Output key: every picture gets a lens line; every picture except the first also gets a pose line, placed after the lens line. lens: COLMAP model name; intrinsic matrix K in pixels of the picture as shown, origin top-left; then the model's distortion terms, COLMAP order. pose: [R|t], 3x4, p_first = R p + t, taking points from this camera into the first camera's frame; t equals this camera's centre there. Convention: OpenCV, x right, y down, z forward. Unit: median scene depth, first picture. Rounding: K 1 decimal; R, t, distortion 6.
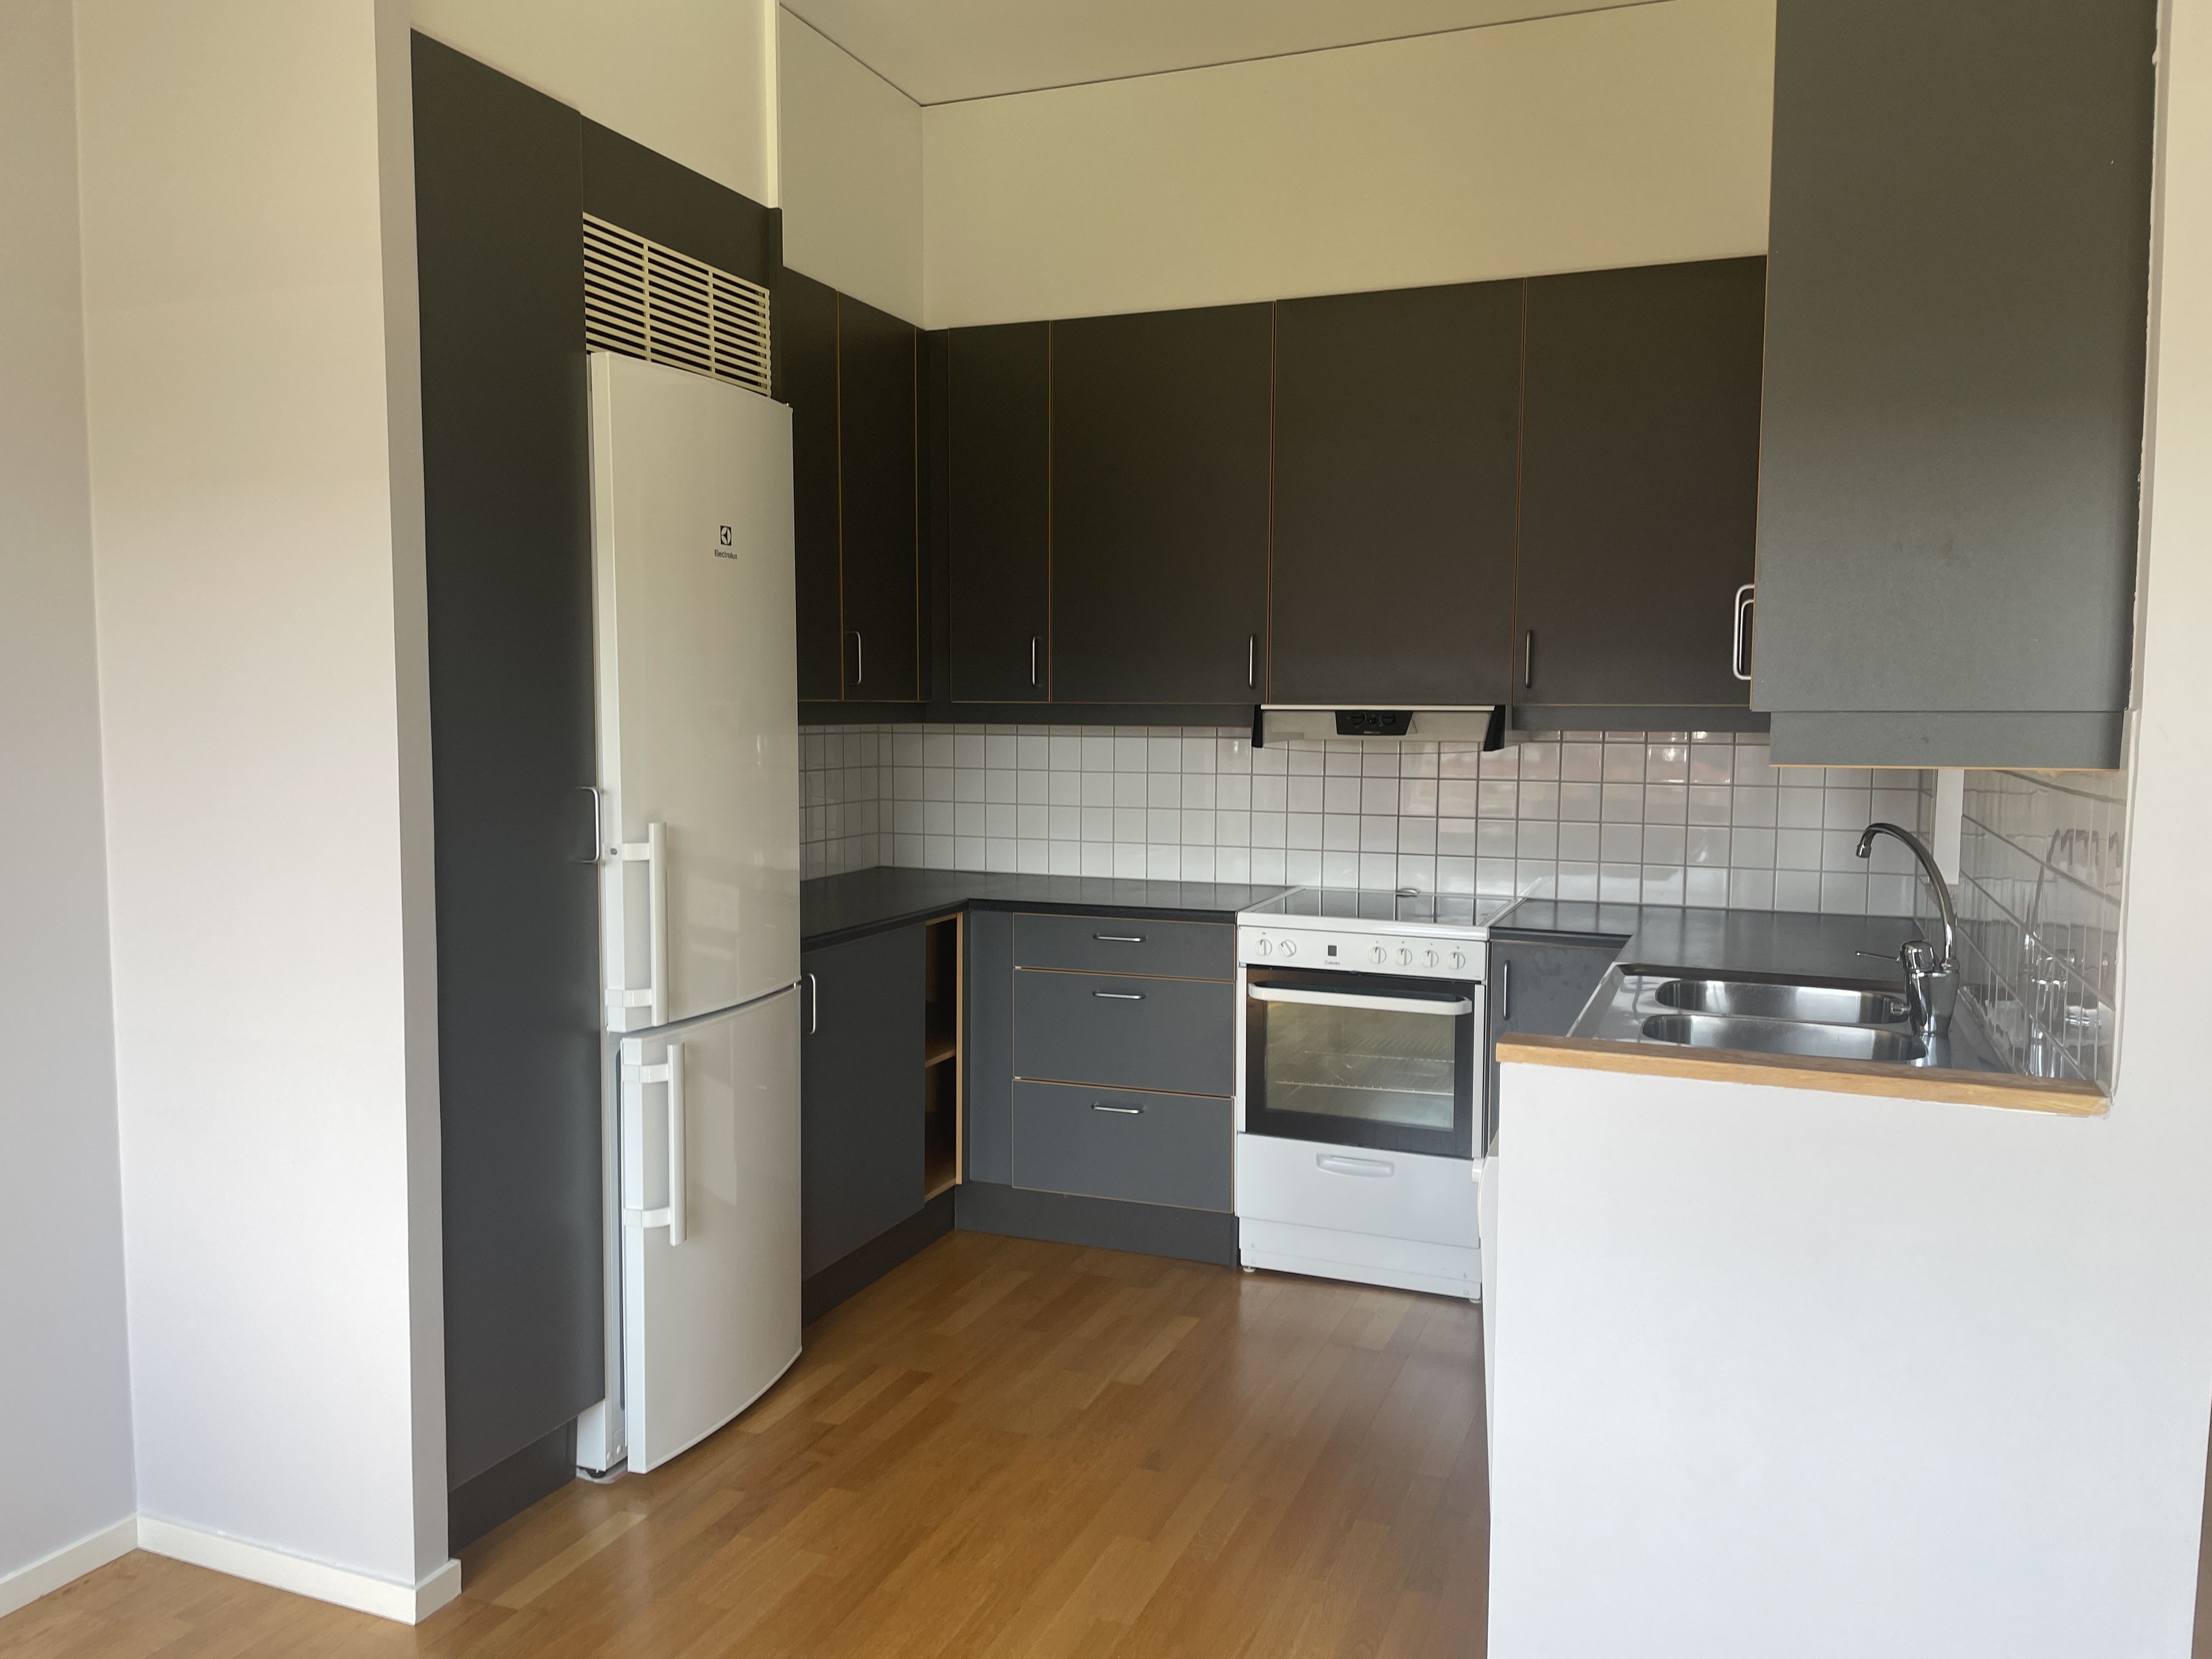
lens RADIAL K [[1683.2, 0, 1095.4], [0, 1683.2, 837.2], [0, 0, 1]] dist [0.132292, -0.193902]
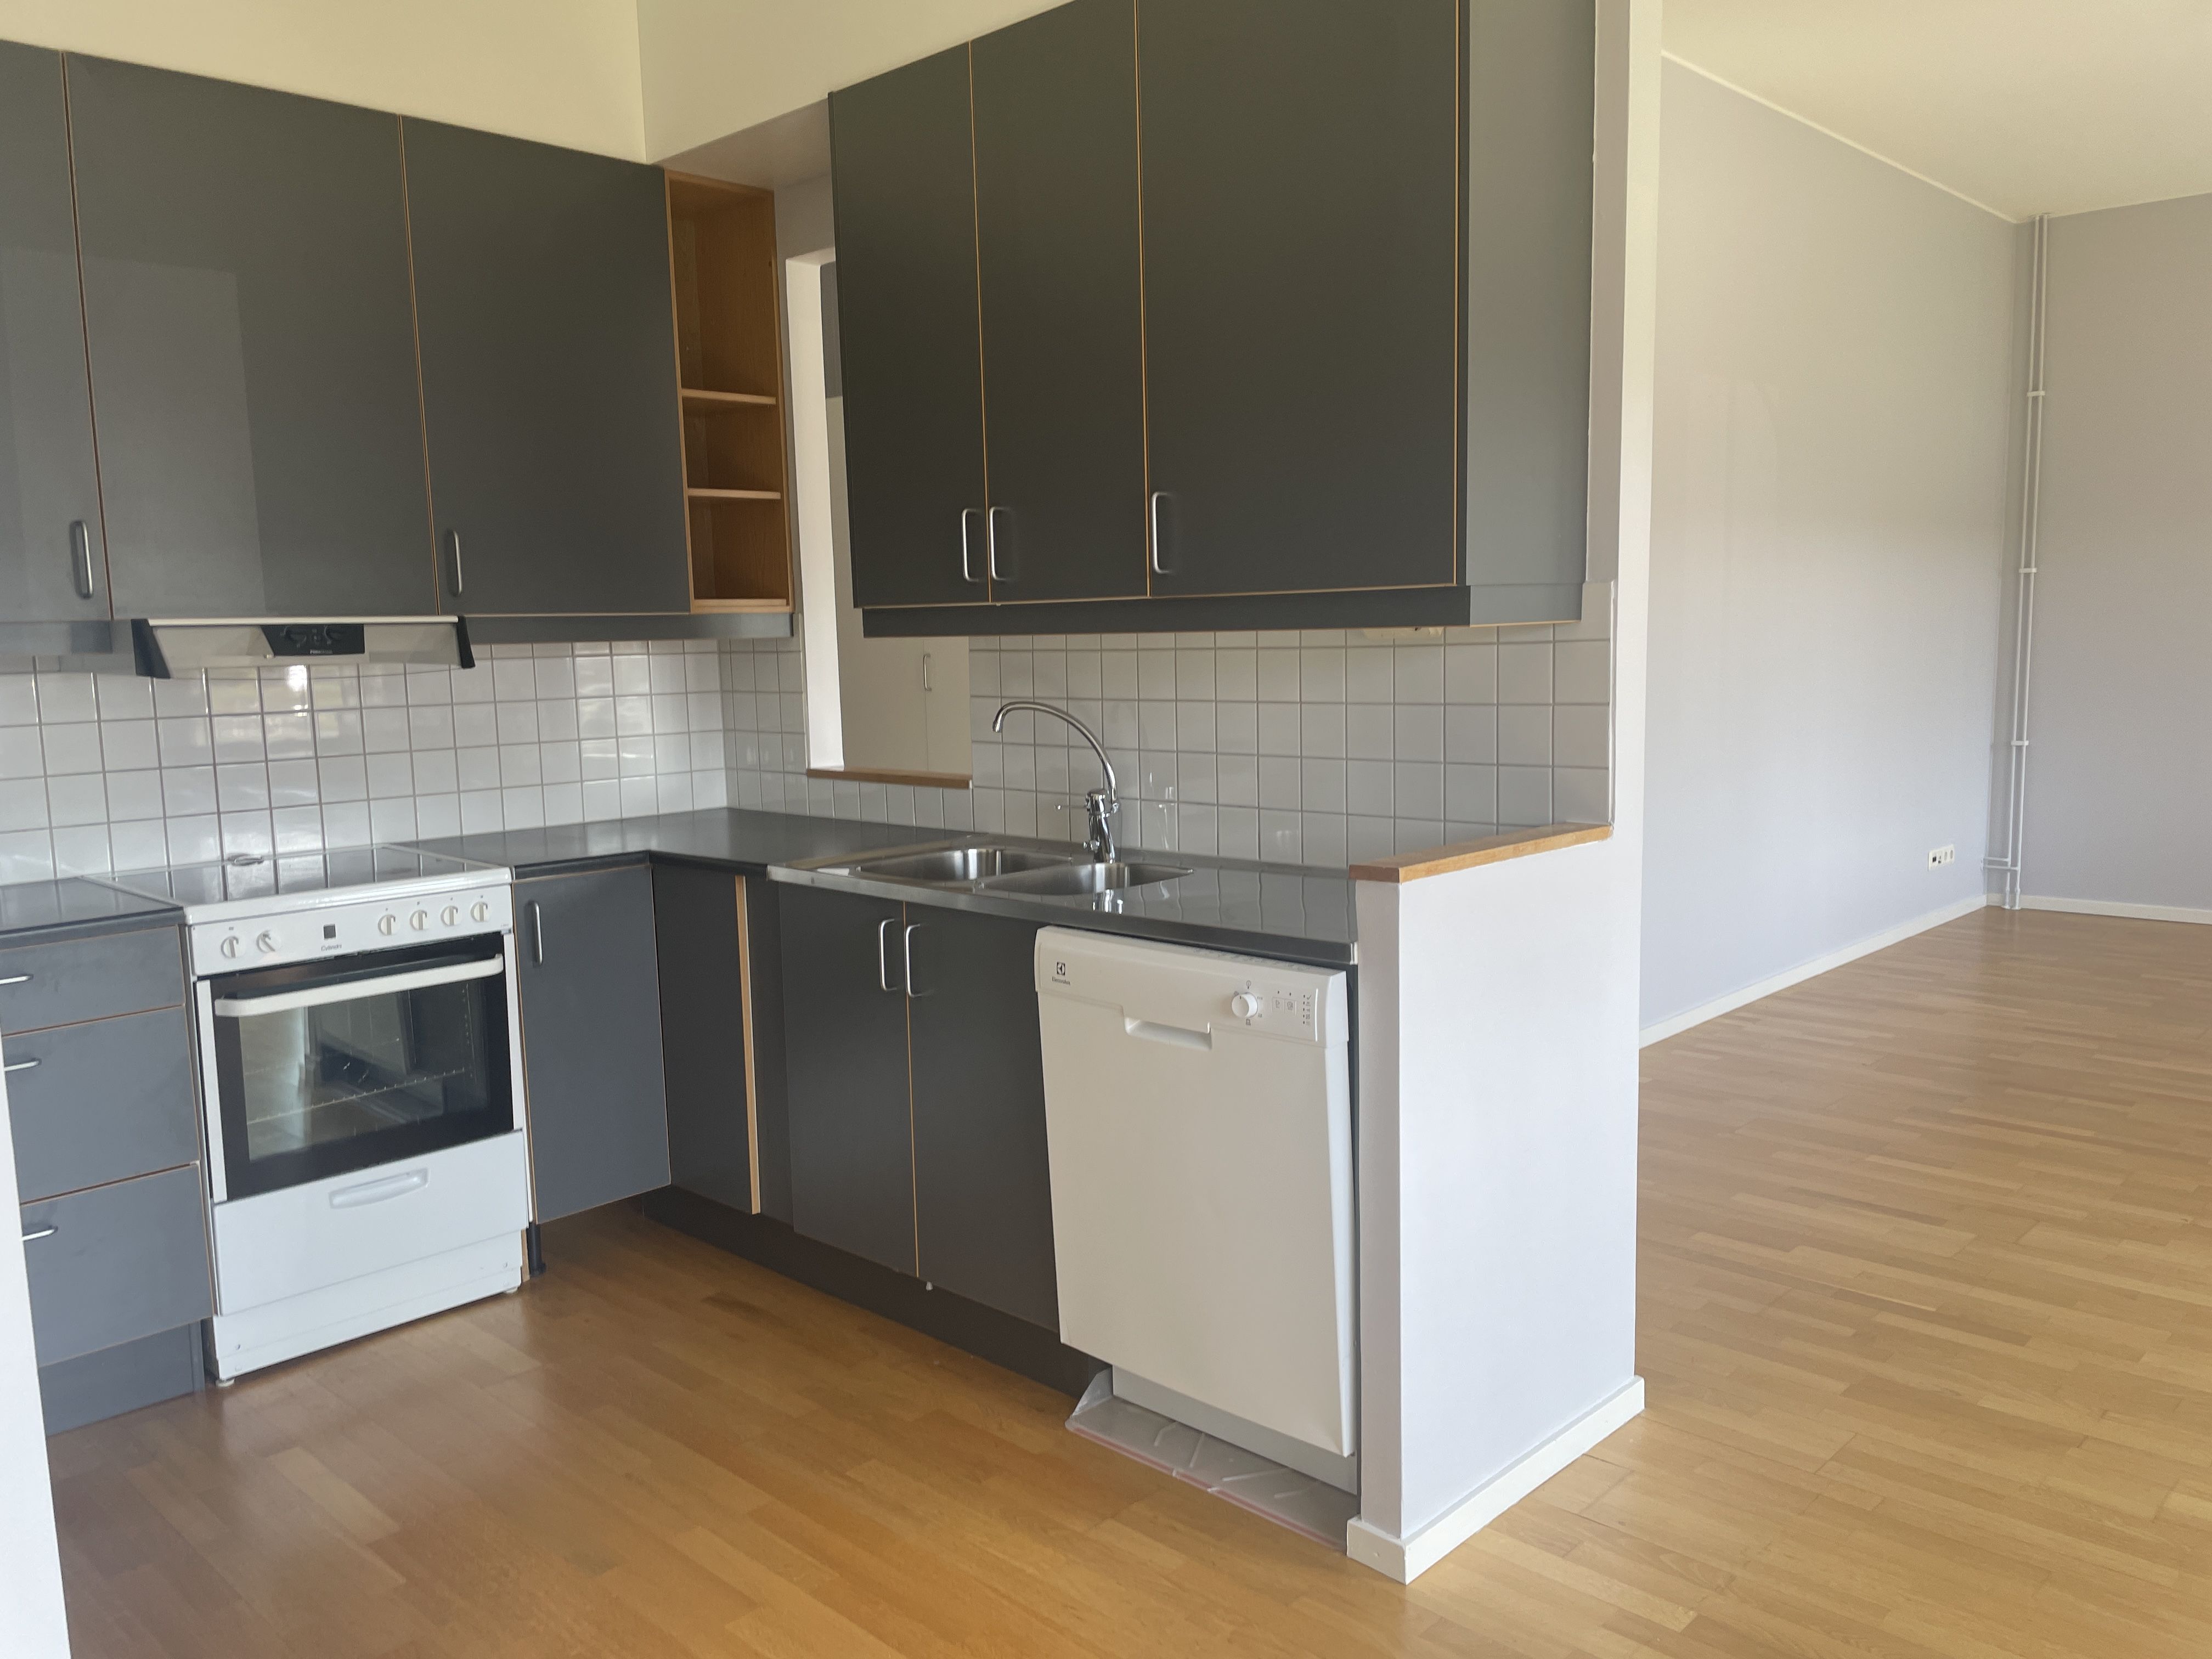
lens RADIAL K [[1683.2, 0, 1095.4], [0, 1683.2, 837.2], [0, 0, 1]] dist [0.132292, -0.193902]
pose [[0.380955, -0.132116, 0.915106, -0.446379], [0.101790, 0.989715, 0.100513, -0.020050], [-0.918974, 0.054857, 0.390485, 0.358954]]
